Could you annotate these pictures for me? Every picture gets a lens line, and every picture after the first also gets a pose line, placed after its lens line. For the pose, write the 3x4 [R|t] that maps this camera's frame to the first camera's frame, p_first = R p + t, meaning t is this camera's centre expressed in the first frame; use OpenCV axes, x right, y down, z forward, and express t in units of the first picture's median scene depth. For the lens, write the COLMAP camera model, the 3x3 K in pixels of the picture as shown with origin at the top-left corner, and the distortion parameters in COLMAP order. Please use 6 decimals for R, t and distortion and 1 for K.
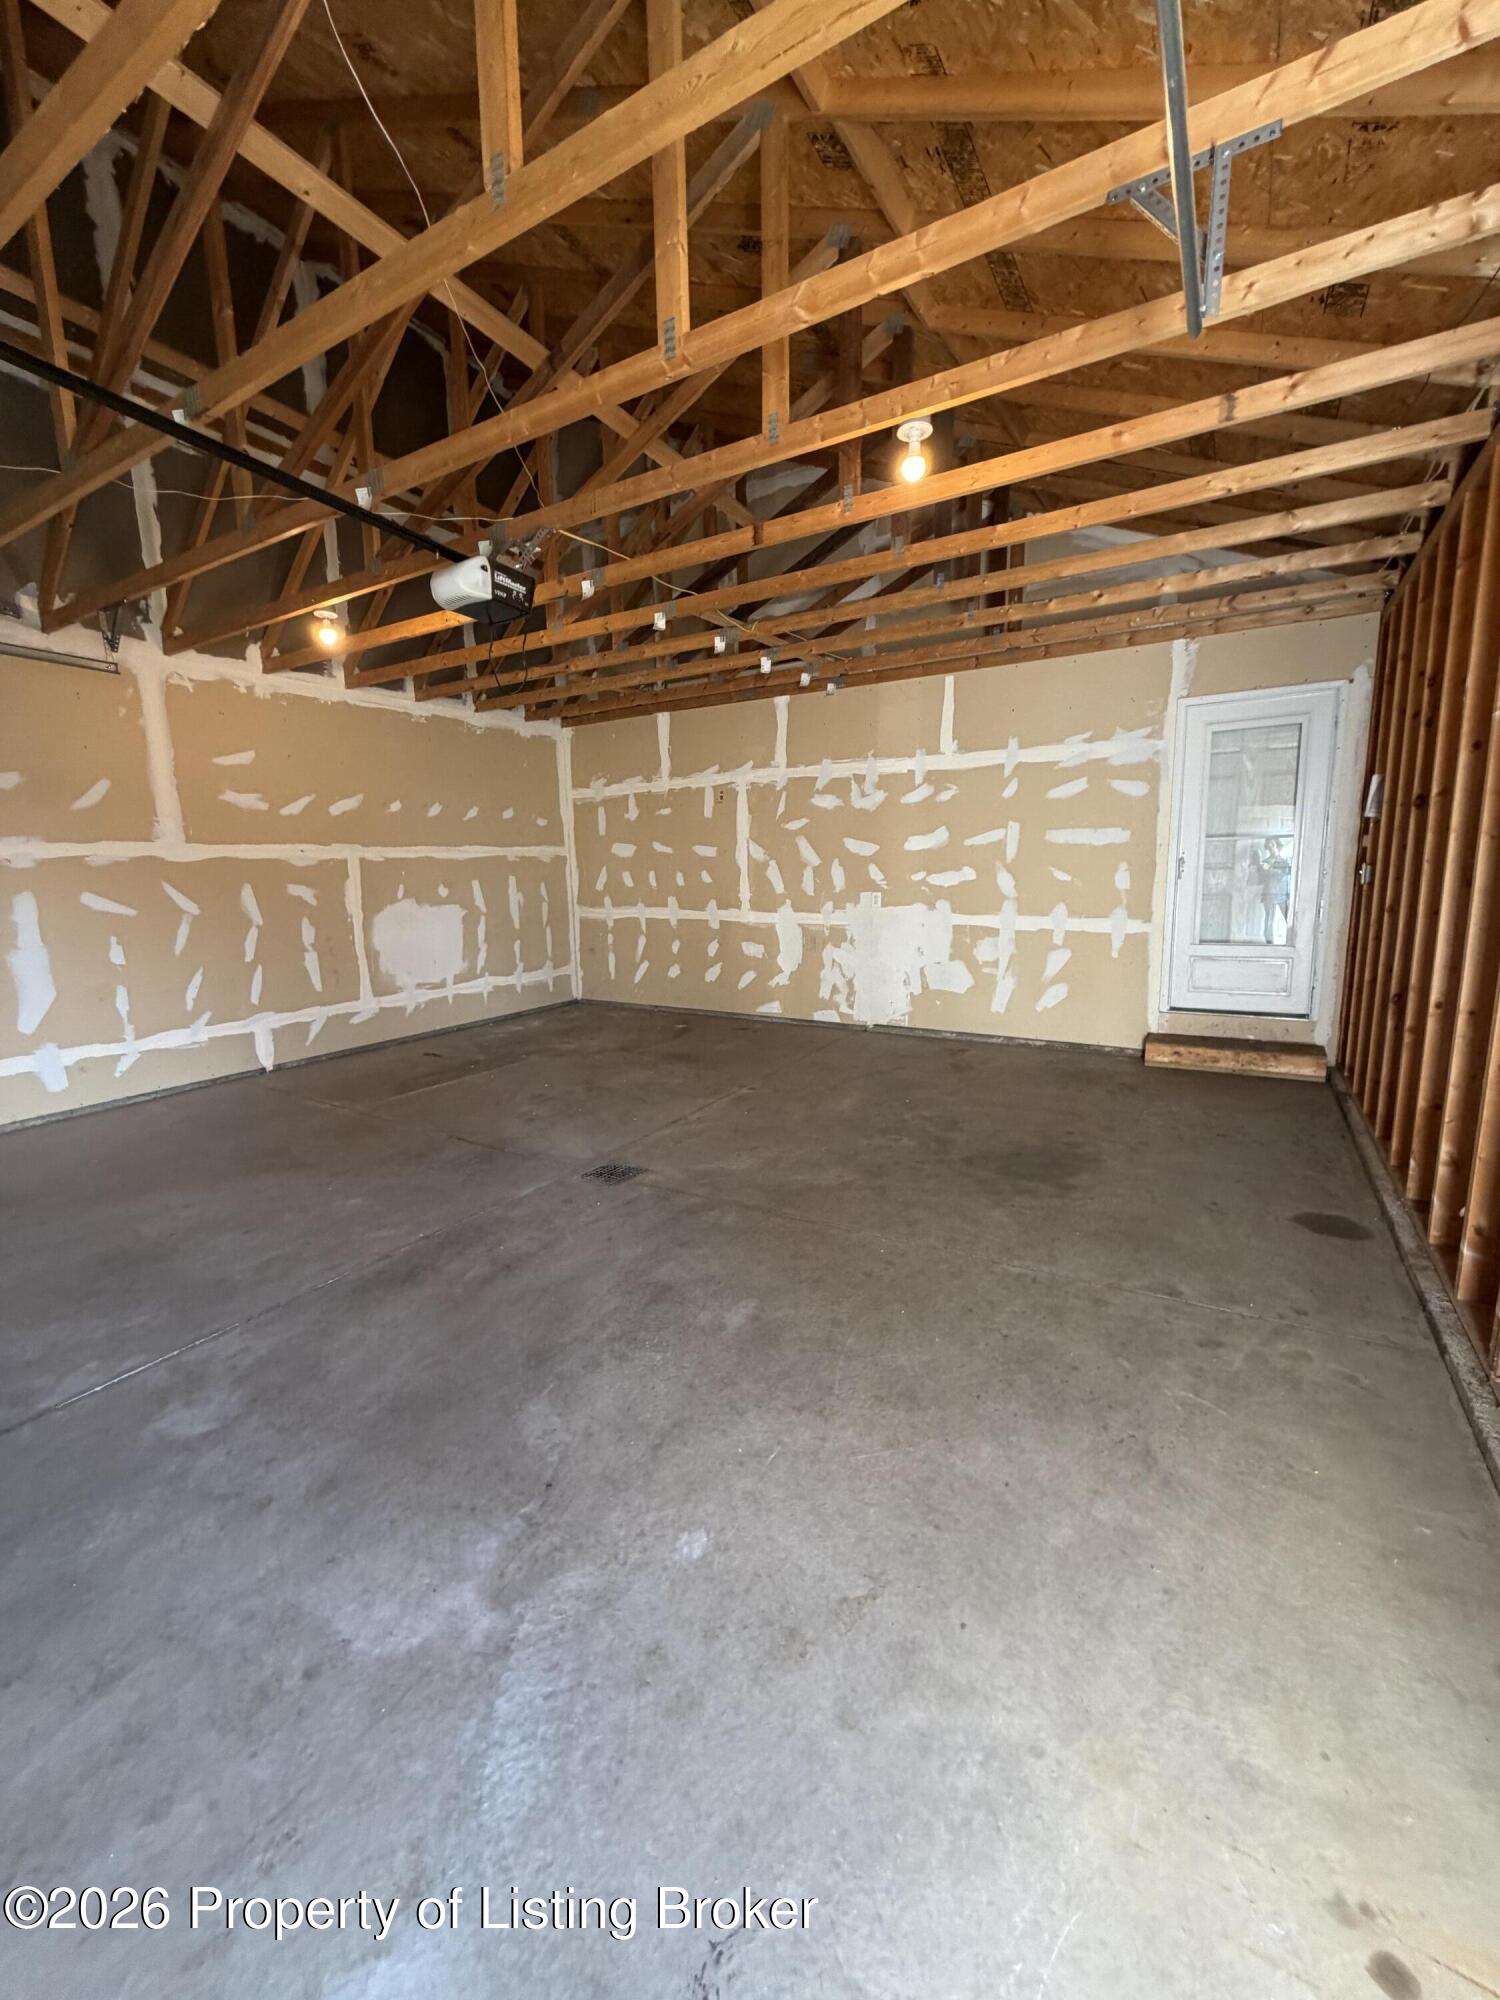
lens RADIAL K [[792.9, 0, 748.9], [0, 792.9, 997.1], [0, 0, 1]] dist [0.000268, 0.000333]
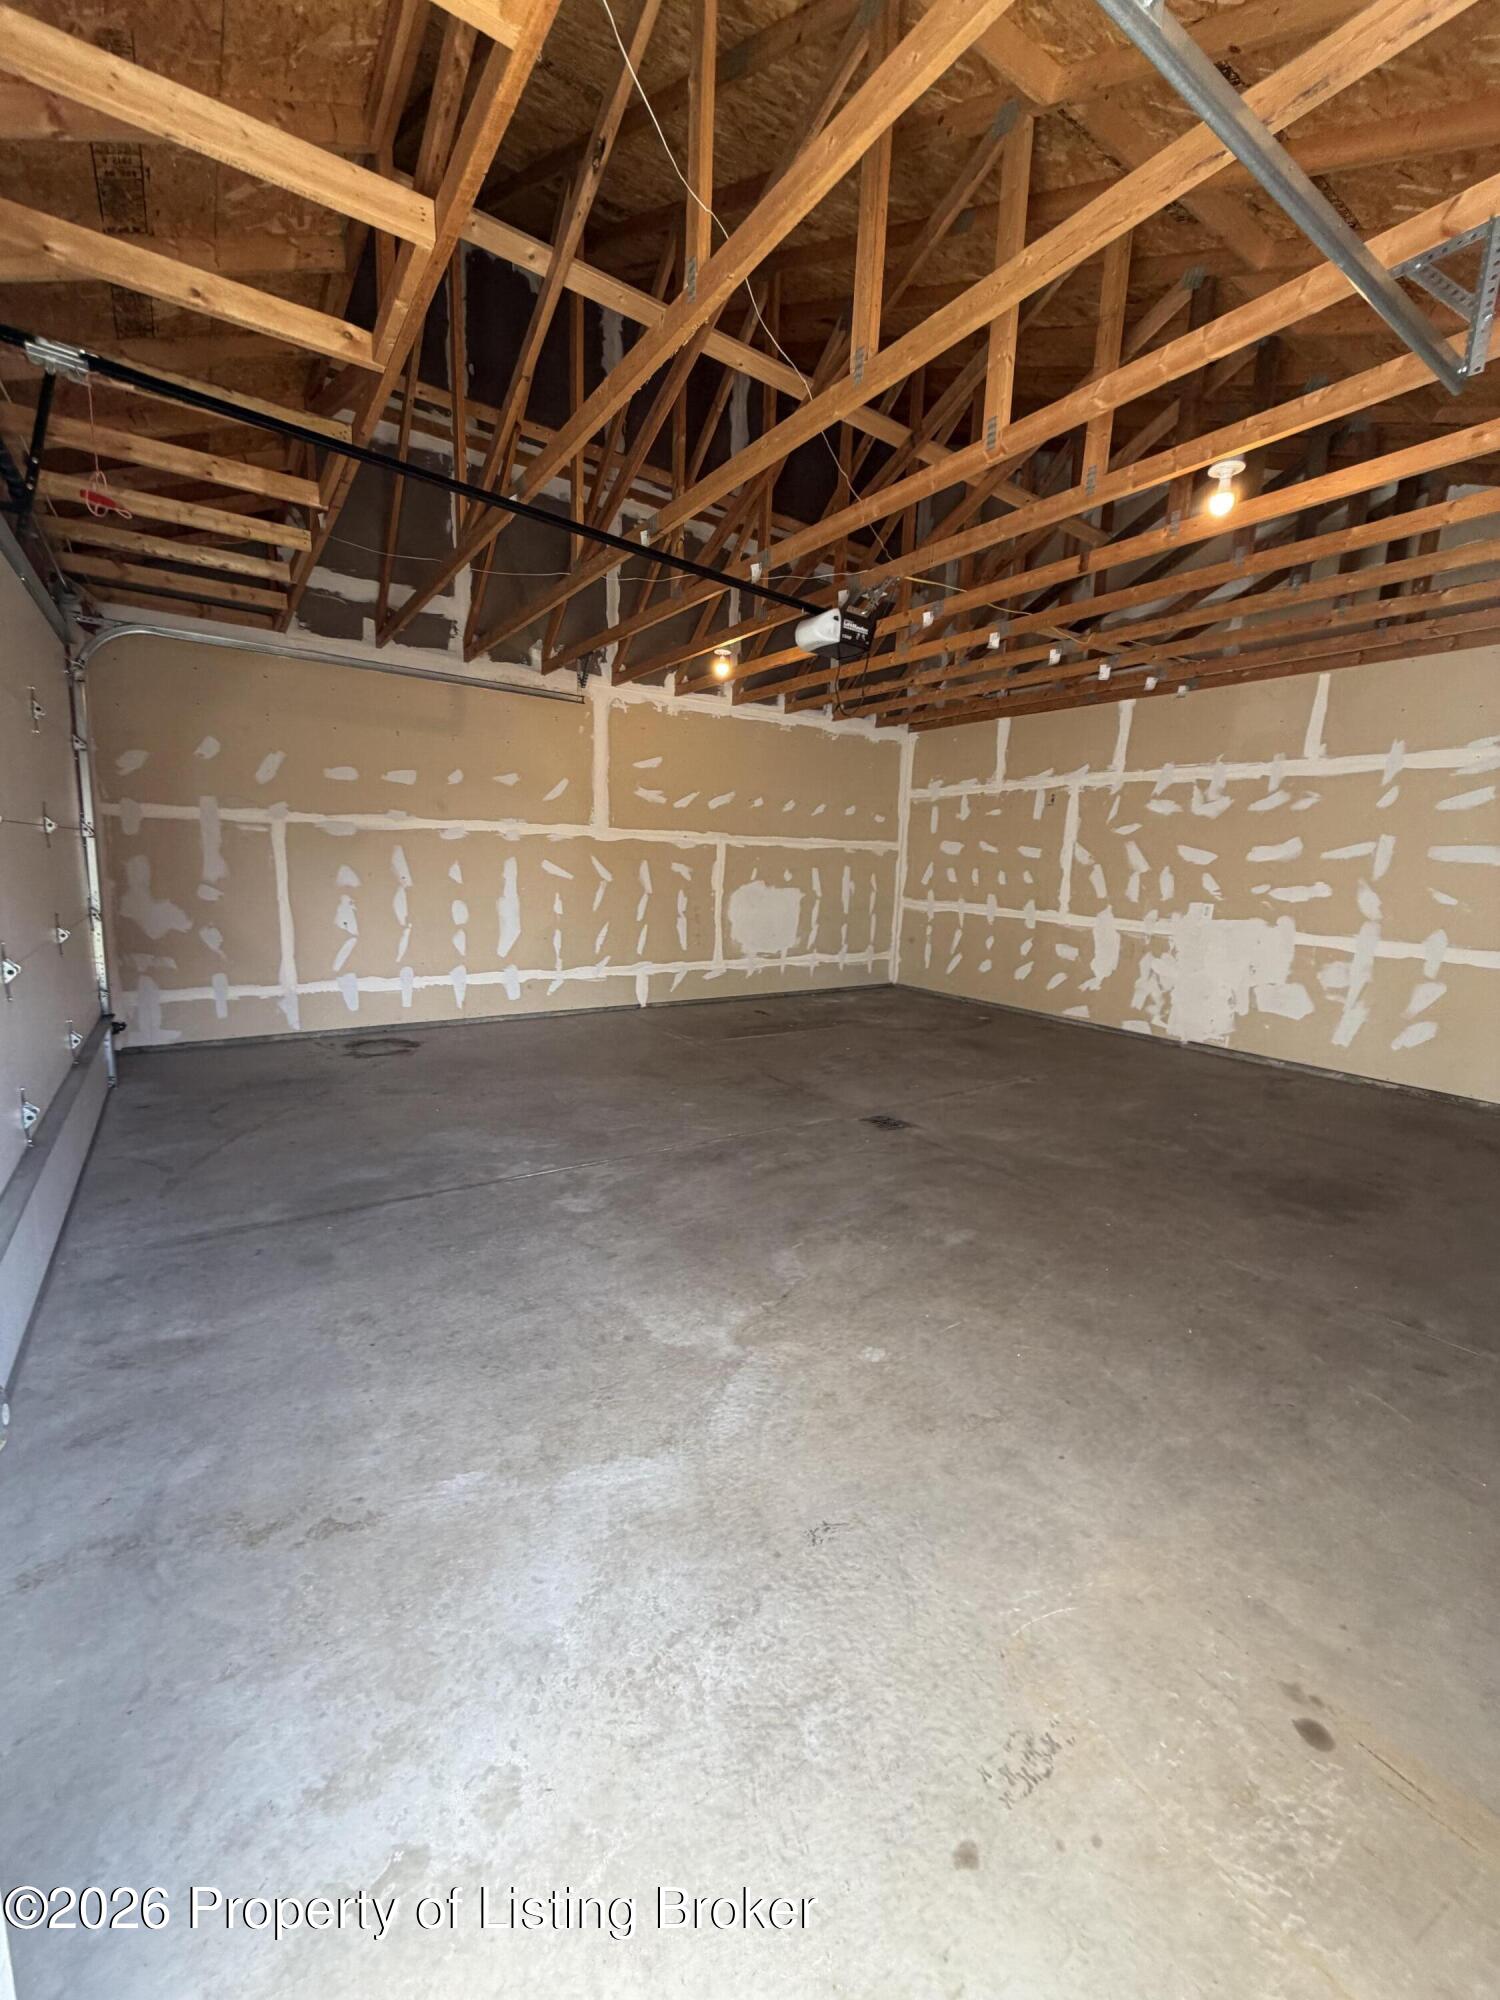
lens RADIAL K [[792.9, 0, 749.8], [0, 792.9, 999.0], [0, 0, 1]] dist [0.000268, 0.000333]
pose [[0.908673, 0.120670, -0.399689, 0.092870], [-0.118217, 0.992507, 0.030888, 0.029623], [0.400422, 0.019183, 0.916130, -0.156043]]
